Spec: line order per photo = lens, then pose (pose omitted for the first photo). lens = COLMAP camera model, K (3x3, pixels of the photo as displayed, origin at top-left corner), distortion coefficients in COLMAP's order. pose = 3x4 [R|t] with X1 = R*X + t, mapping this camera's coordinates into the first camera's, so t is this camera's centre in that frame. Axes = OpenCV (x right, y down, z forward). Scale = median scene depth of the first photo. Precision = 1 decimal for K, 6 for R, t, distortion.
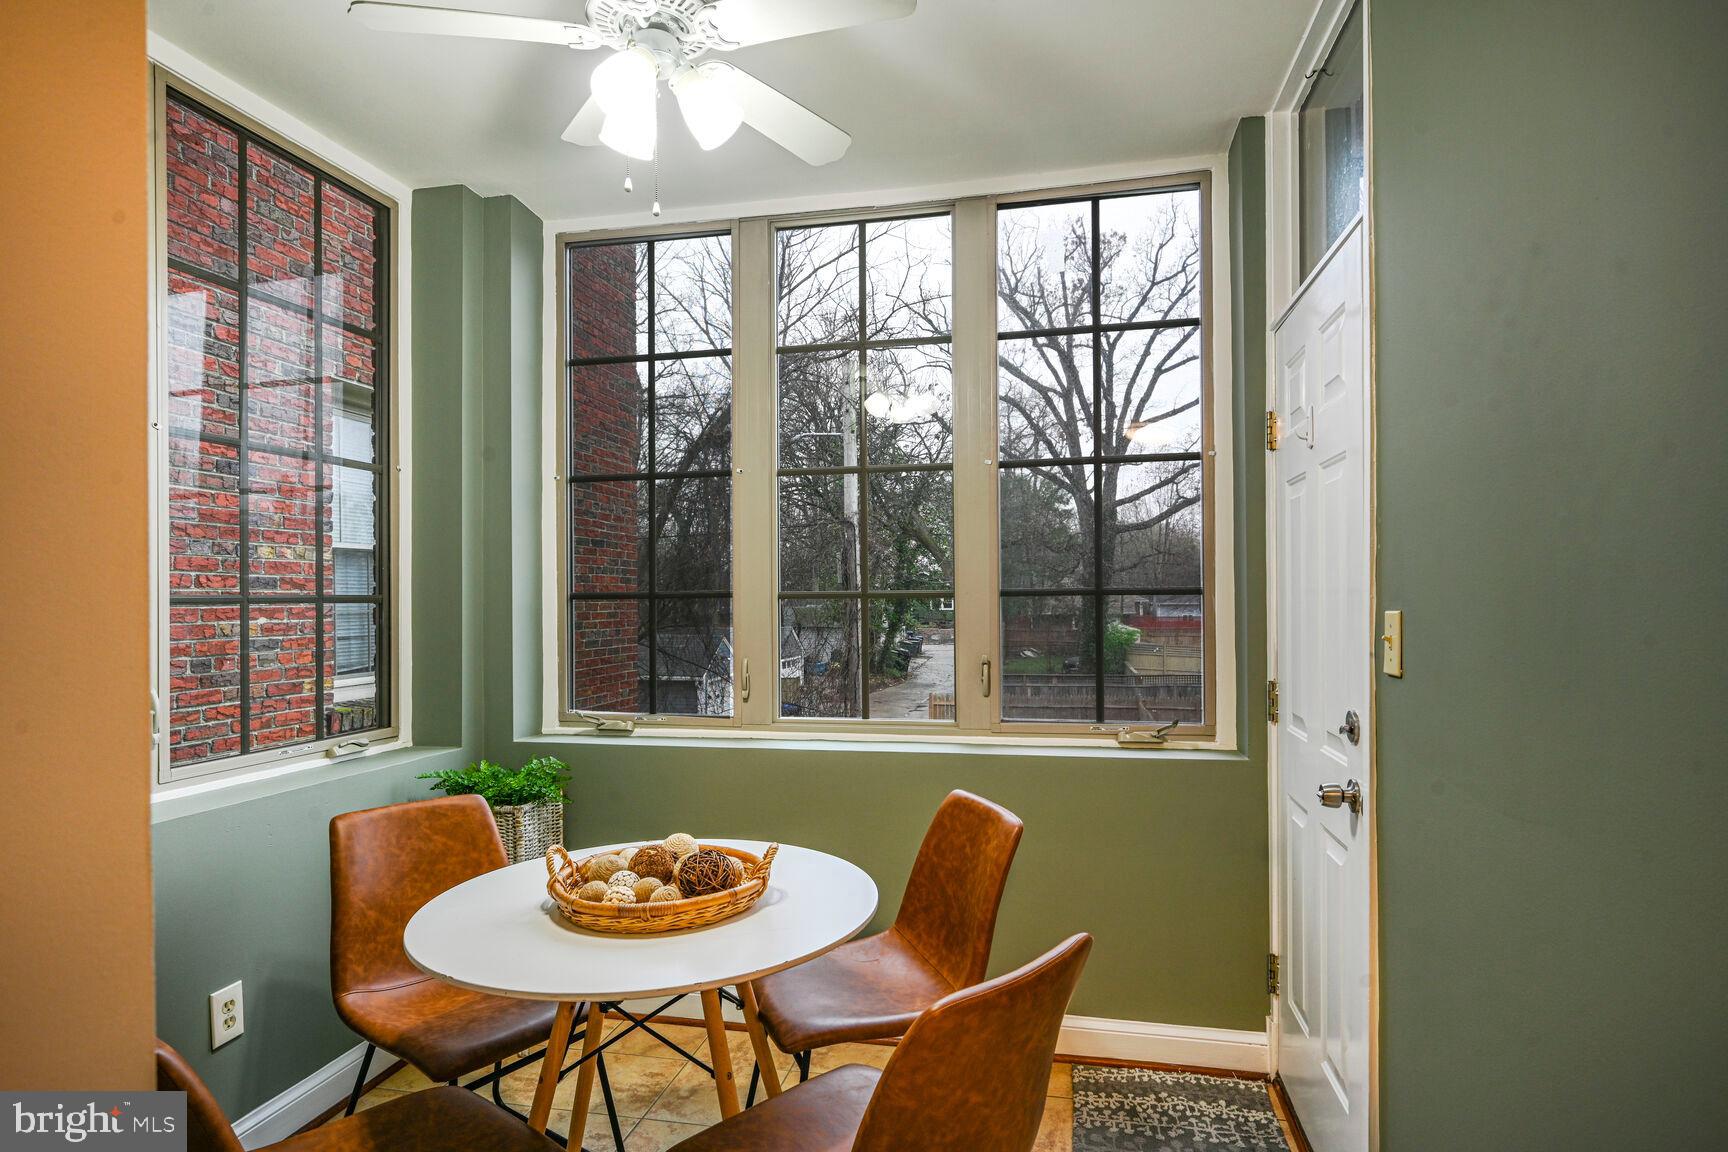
lens RADIAL K [[917.4, 0, 864.3], [0, 917.4, 598.5], [0, 0, 1]] dist [0.000516, -0.000513]
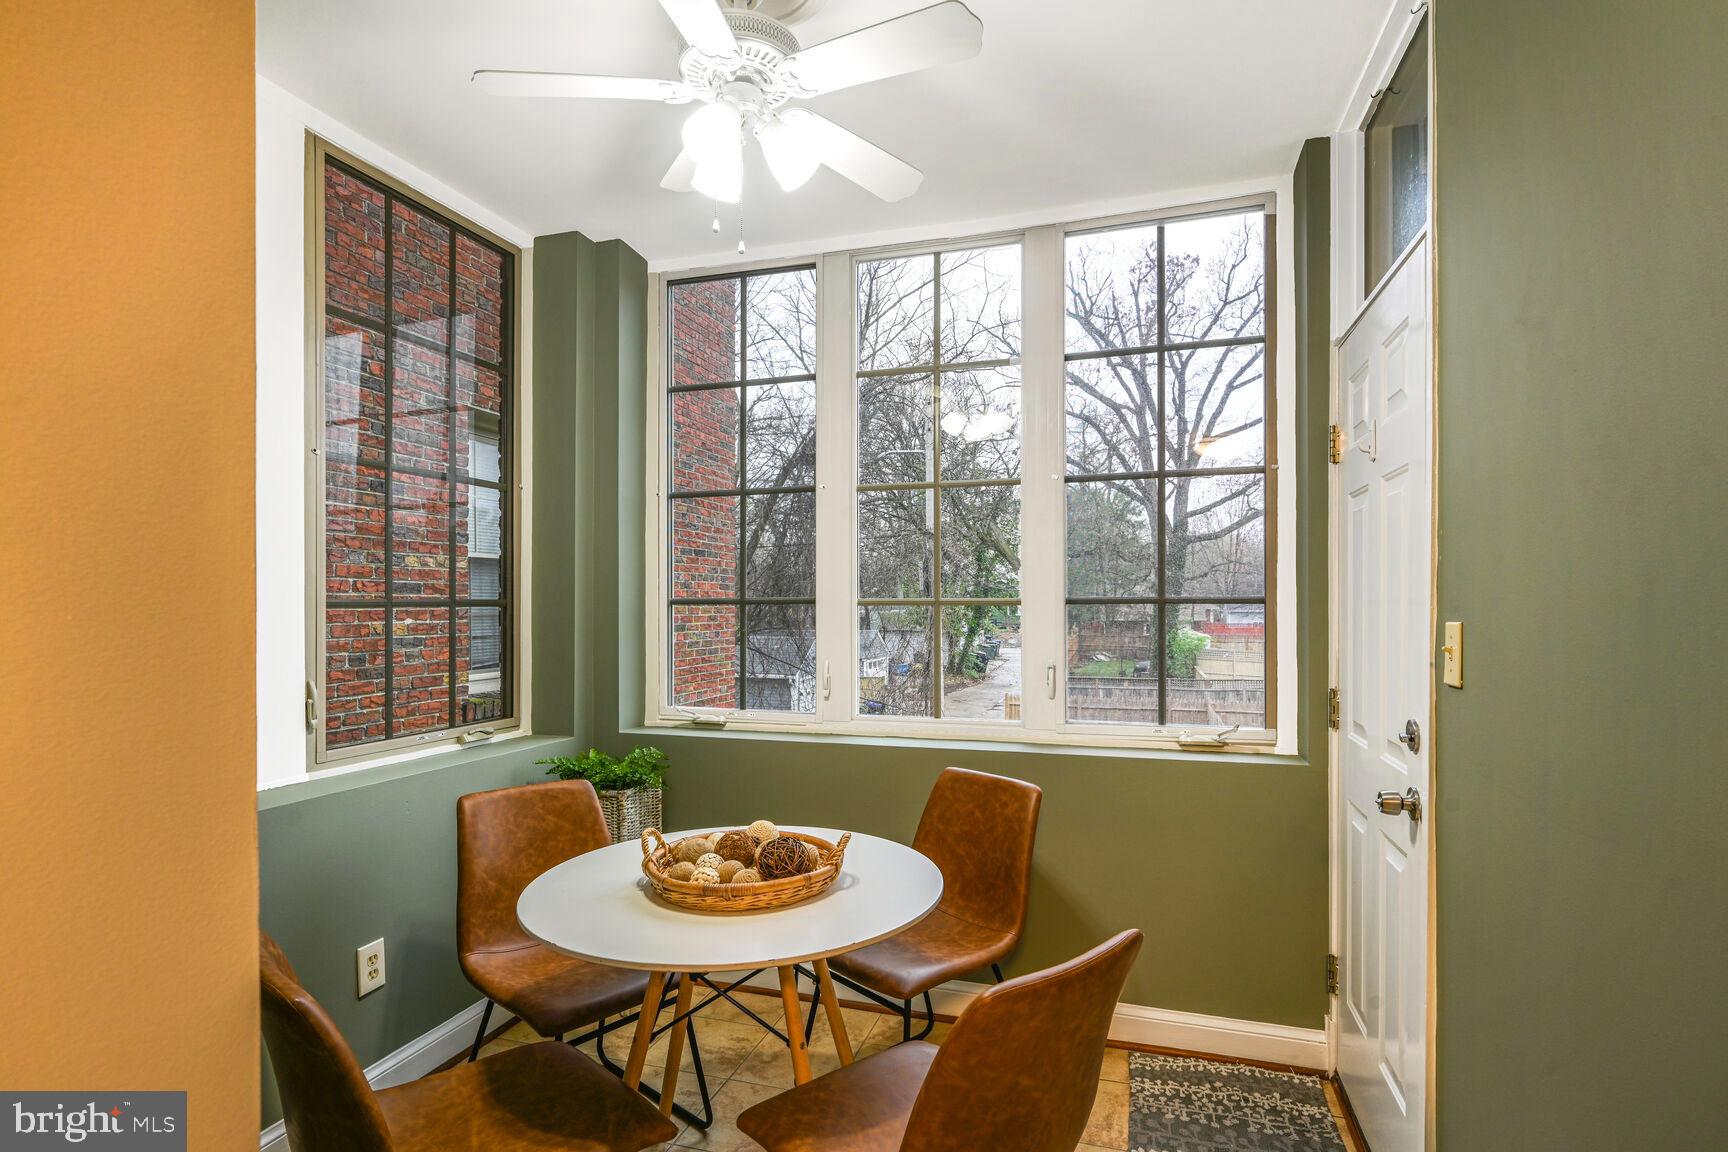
lens RADIAL K [[851.5, 0, 865.9], [0, 851.5, 607.4], [0, 0, 1]] dist [-0.000745, 0.000051]
pose [[0.995639, 0.006323, -0.093078, 0.010517], [-0.005958, 0.999973, 0.004203, -0.001569], [0.093103, -0.003630, 0.995650, 0.004026]]
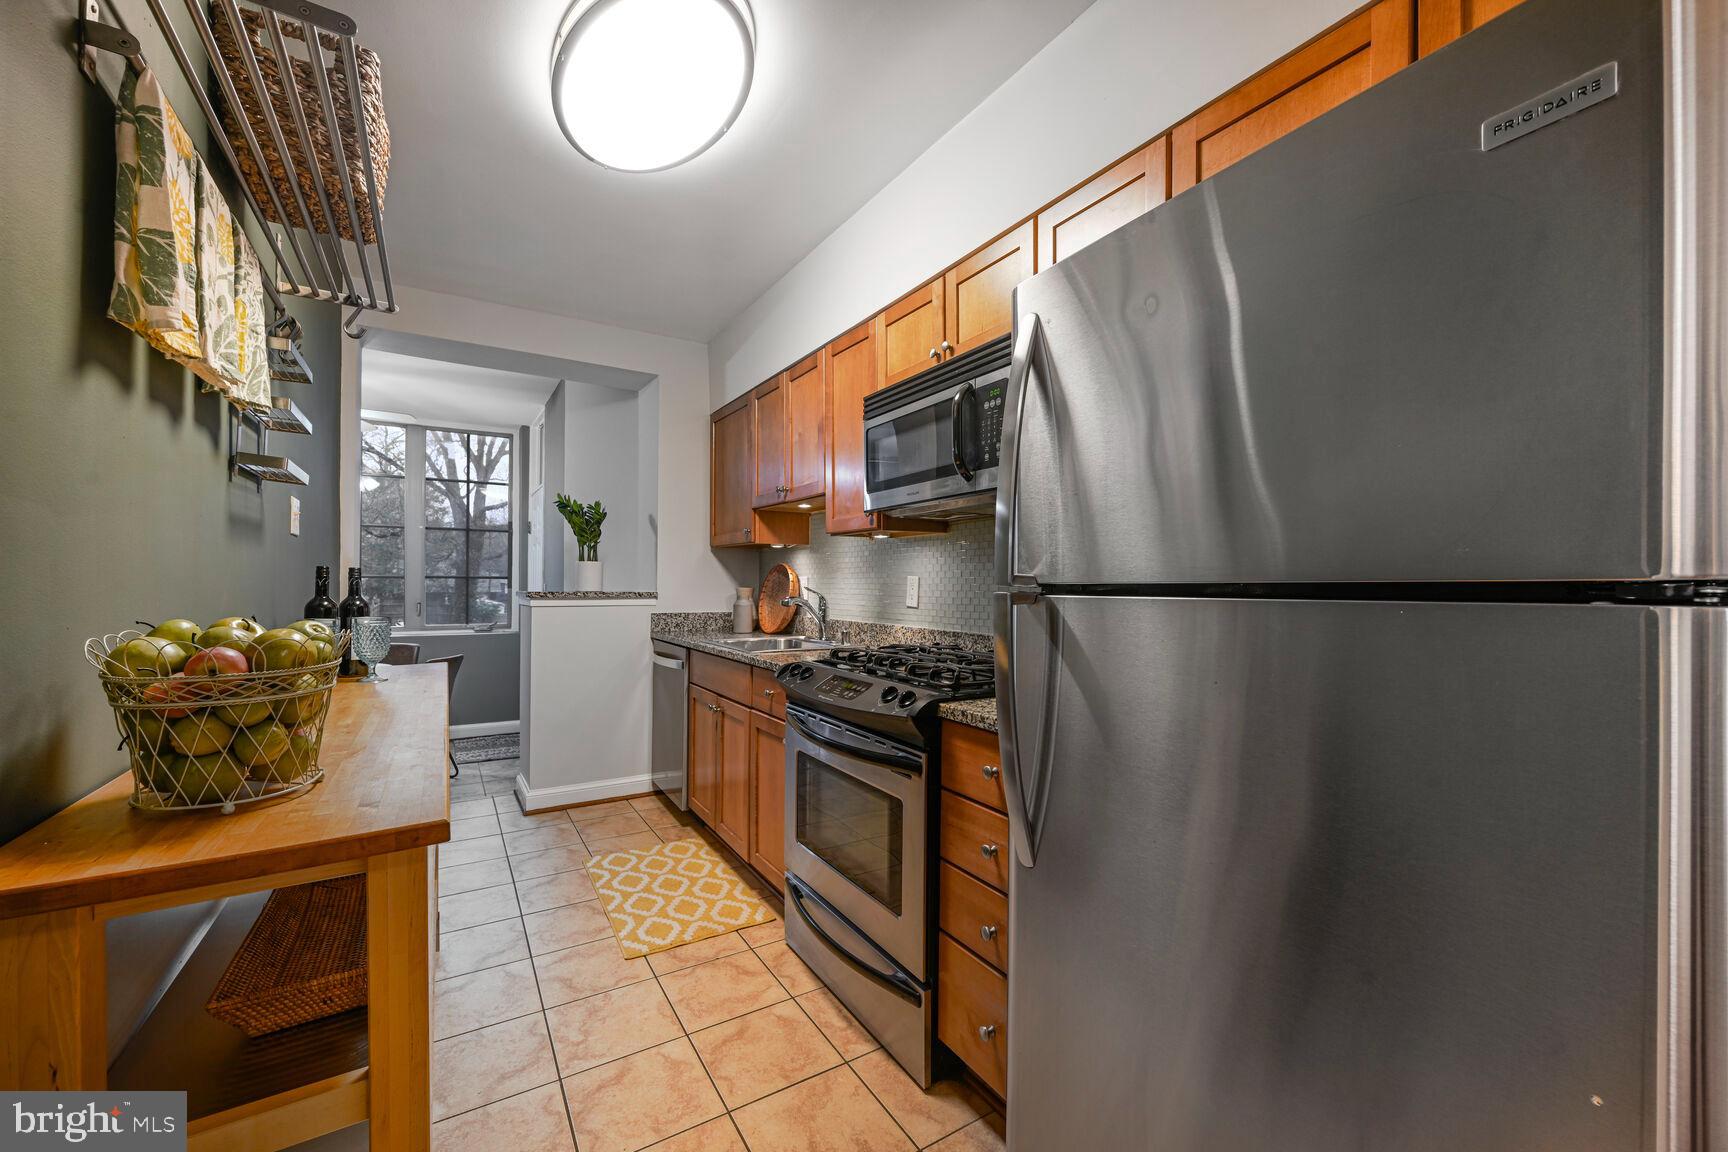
lens RADIAL K [[687.7, 0, 865.5], [0, 687.7, 580.8], [0, 0, 1]] dist [0.000791, 0.000325]
pose [[0.716103, 0.014749, 0.697839, -0.282385], [-0.014179, 0.999878, -0.006582, -0.000483], [-0.697851, -0.005181, 0.716225, -1.116437]]
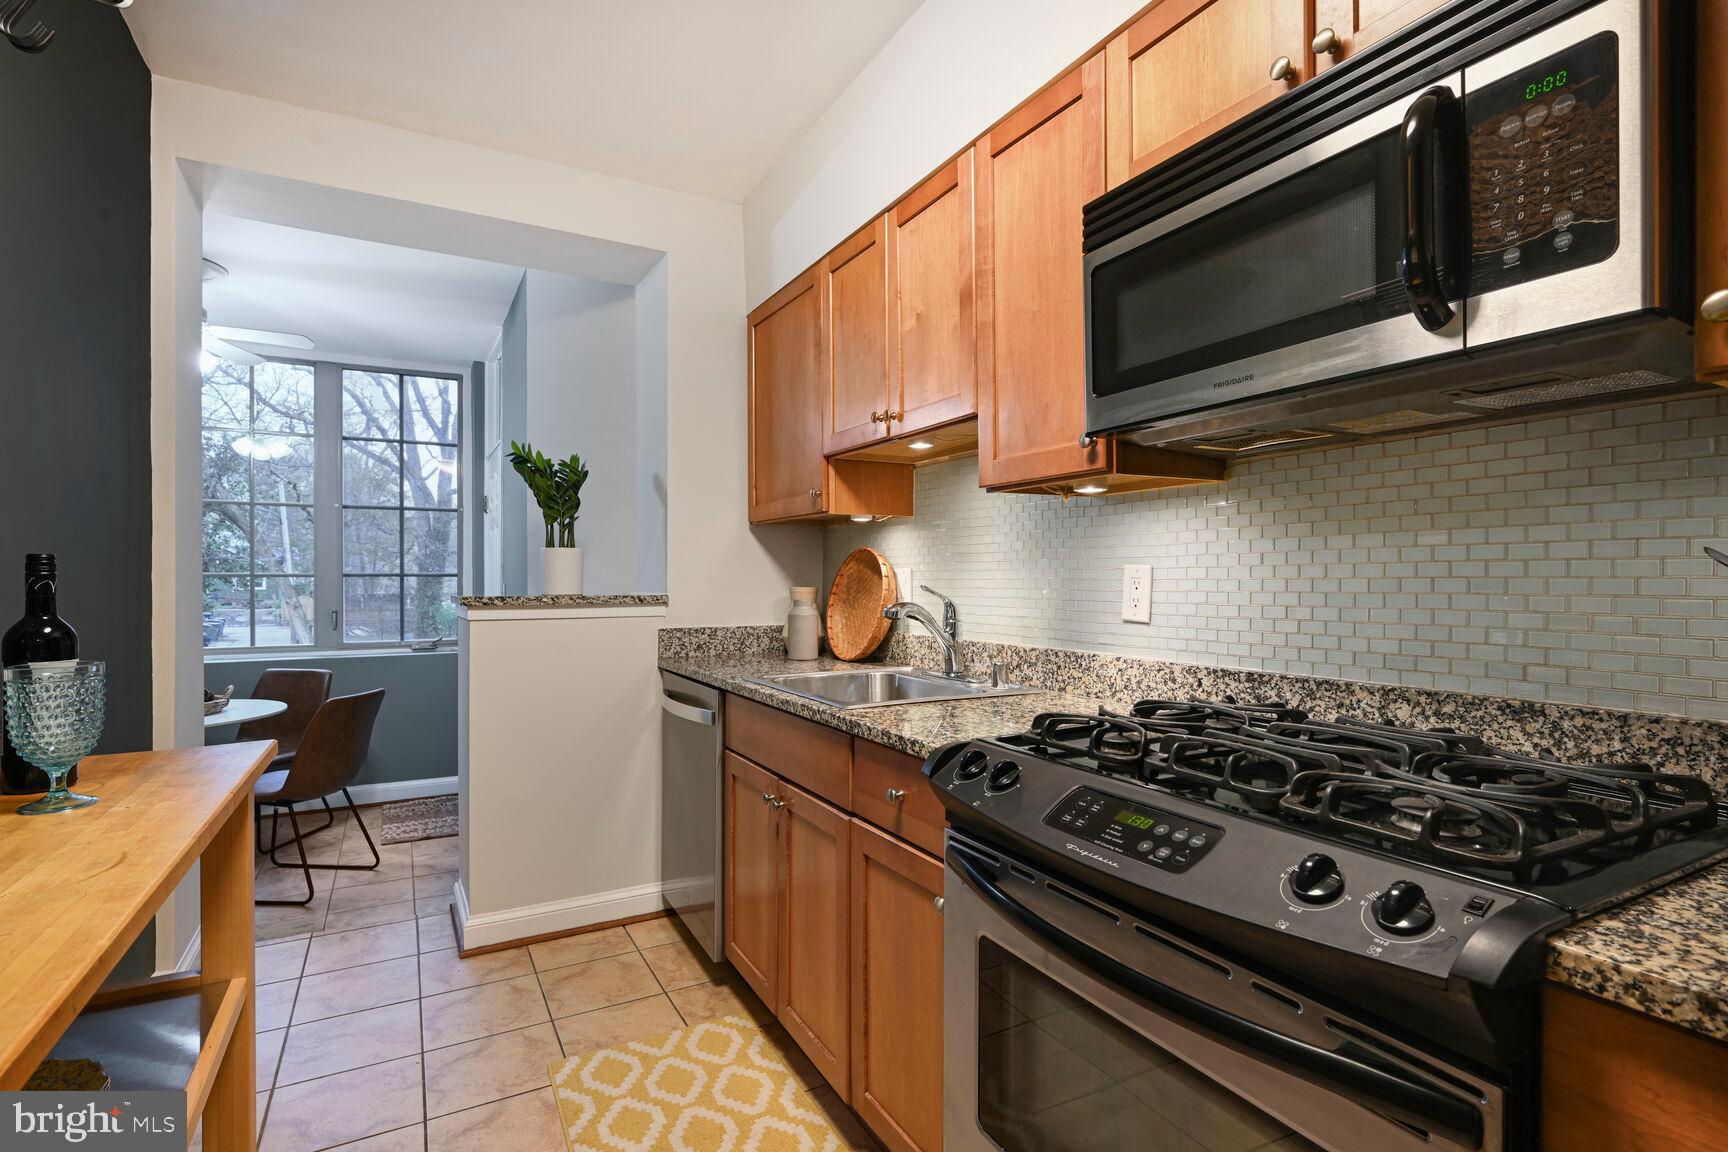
lens RADIAL K [[836.3, 0, 864.0], [0, 836.3, 576.0], [0, 0, 1]] dist [-0.000258, 0.000236]
pose [[0.750868, 0.007859, 0.660406, -0.158164], [-0.005715, 0.999969, -0.005402, -0.000956], [-0.660428, 0.000281, 0.750889, -0.853301]]
